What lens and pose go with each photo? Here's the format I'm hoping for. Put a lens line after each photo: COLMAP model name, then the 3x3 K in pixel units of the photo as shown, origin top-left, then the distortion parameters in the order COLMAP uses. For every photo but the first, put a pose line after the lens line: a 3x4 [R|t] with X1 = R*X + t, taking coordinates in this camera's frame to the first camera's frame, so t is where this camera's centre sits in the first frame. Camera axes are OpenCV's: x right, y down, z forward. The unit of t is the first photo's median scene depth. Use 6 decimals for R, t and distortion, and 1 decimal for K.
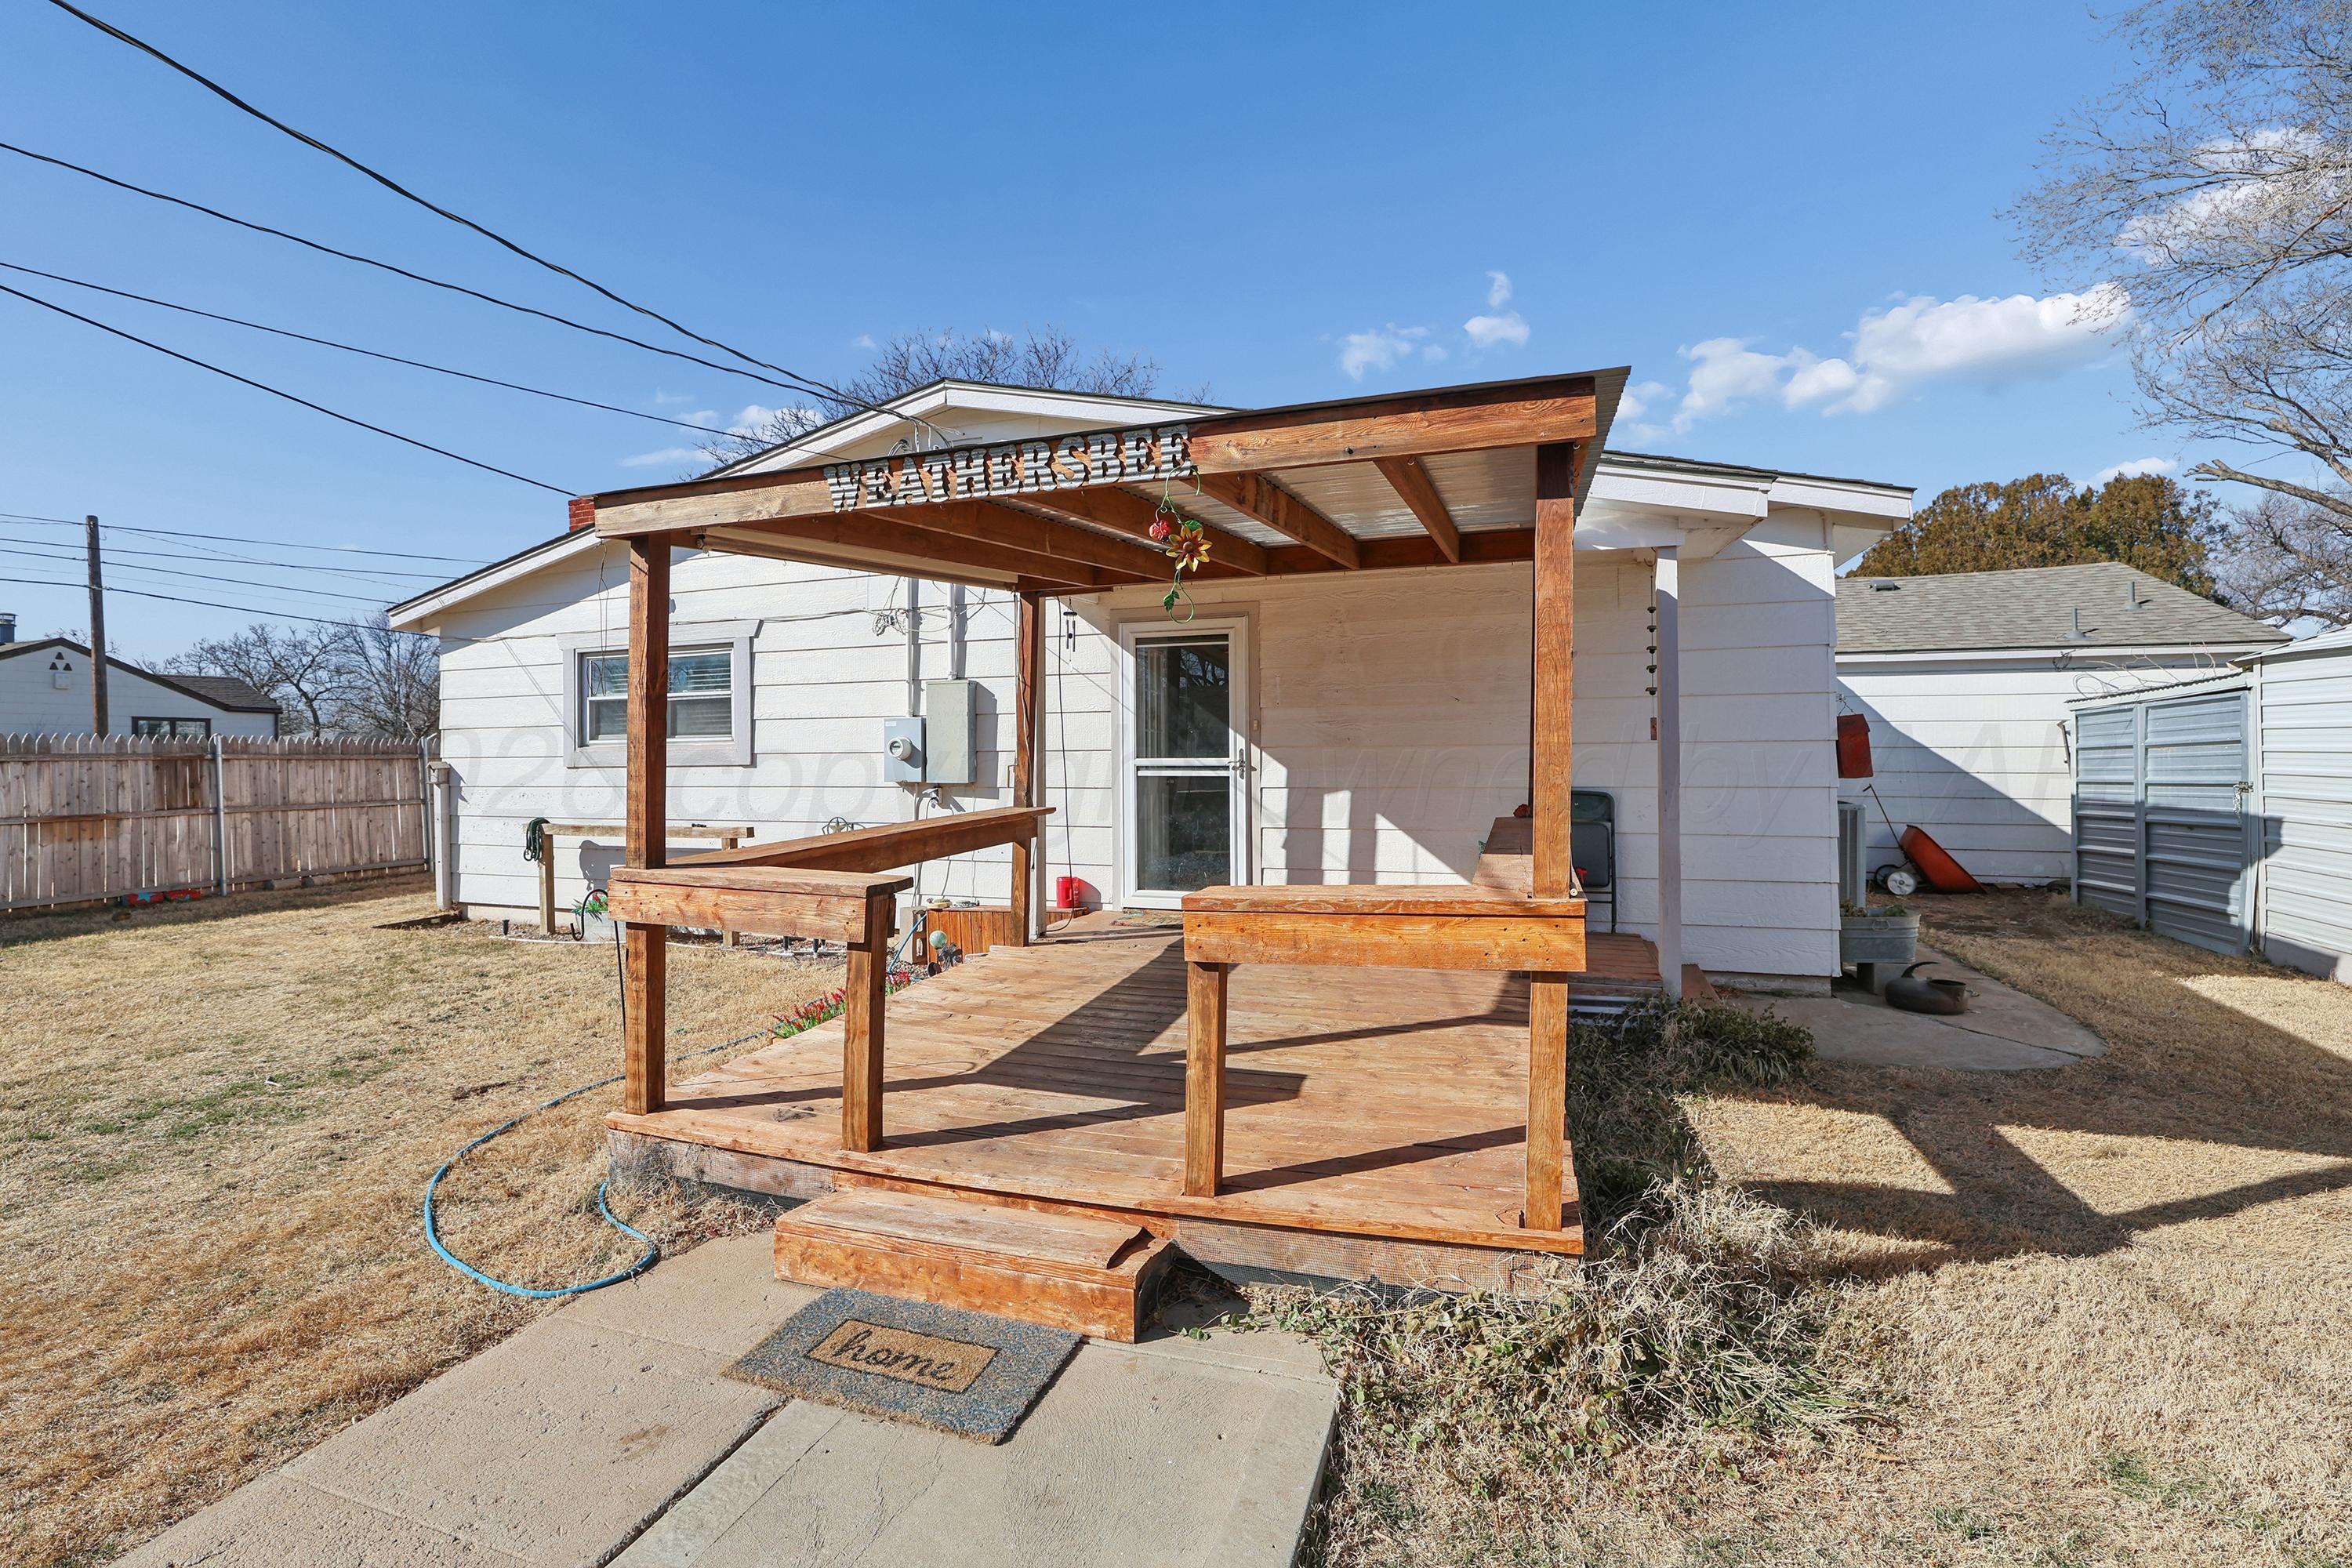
lens RADIAL K [[1062.9, 0, 1173.5], [0, 1062.9, 747.6], [0, 0, 1]] dist [0.000050, 0.000085]
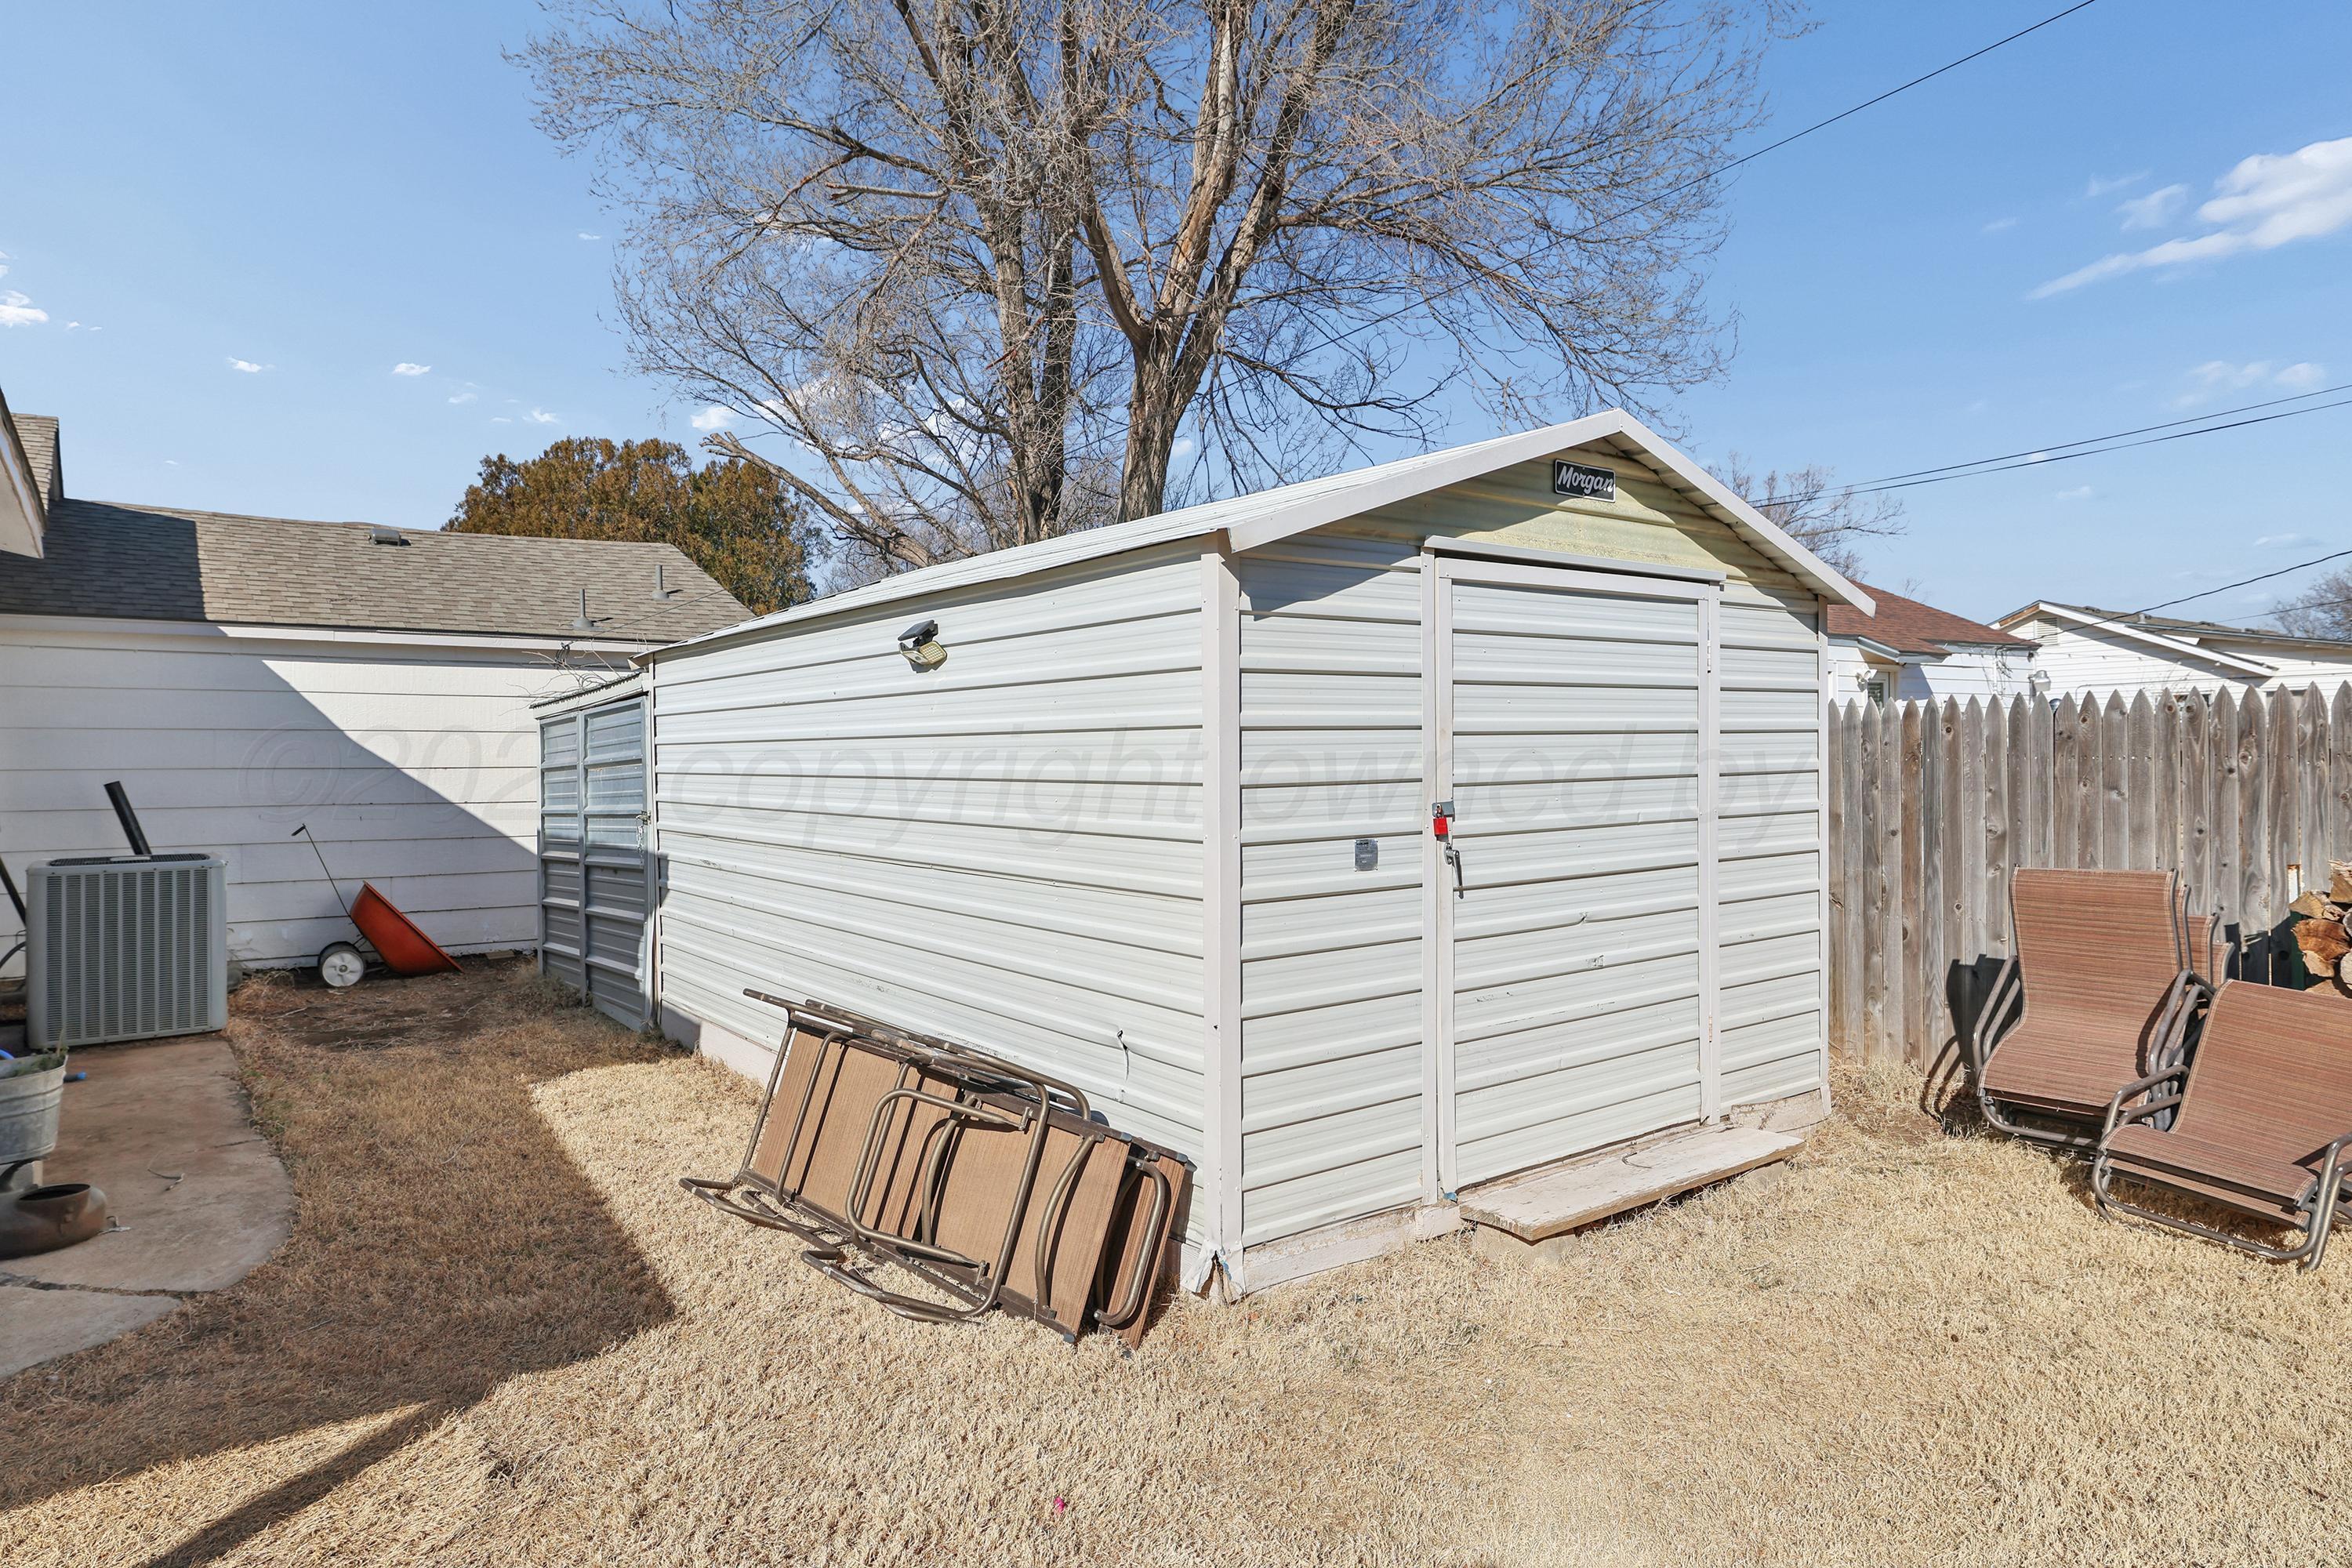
lens RADIAL K [[1389.8, 0, 1176.0], [0, 1389.8, 784.0], [0, 0, 1]] dist [-0.001299, -0.000362]
pose [[0.584401, -0.009988, 0.811404, 0.284554], [0.001677, 0.999937, 0.011101, 0.000780], [-0.811463, -0.005127, 0.584381, 0.055873]]
